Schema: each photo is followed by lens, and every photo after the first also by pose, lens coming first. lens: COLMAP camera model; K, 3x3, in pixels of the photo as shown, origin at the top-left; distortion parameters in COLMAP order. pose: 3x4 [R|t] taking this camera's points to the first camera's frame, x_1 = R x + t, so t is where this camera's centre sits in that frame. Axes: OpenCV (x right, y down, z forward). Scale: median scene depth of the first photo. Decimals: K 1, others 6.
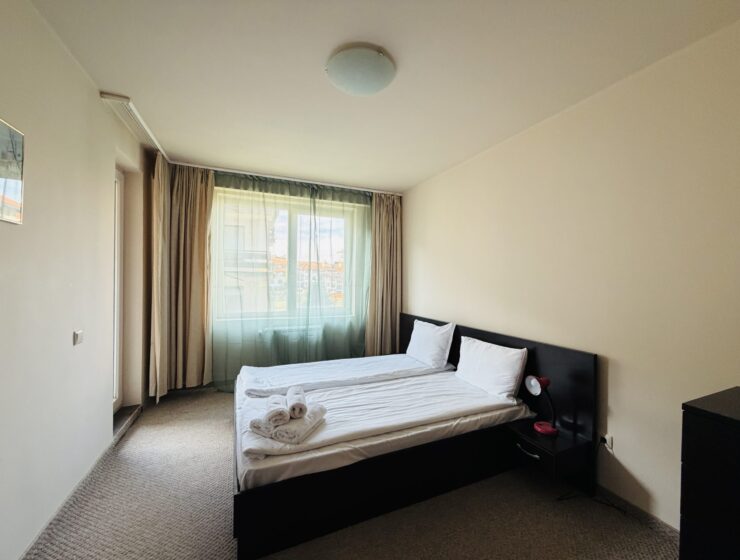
lens RADIAL K [[295.0, 0, 371.0], [0, 295.0, 279.4], [0, 0, 1]] dist [-0.000295, 0.000036]
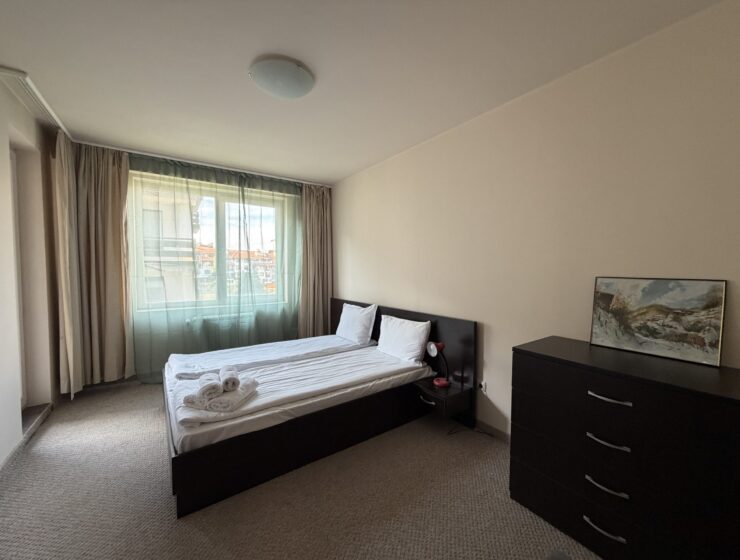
lens RADIAL K [[295.0, 0, 369.9], [0, 295.0, 280.3], [0, 0, 1]] dist [-0.000295, 0.000036]
pose [[0.979001, -0.018945, 0.202972, 0.029667], [0.010715, 0.999078, 0.041567, 0.008476], [-0.203573, -0.038519, 0.978302, -0.113706]]
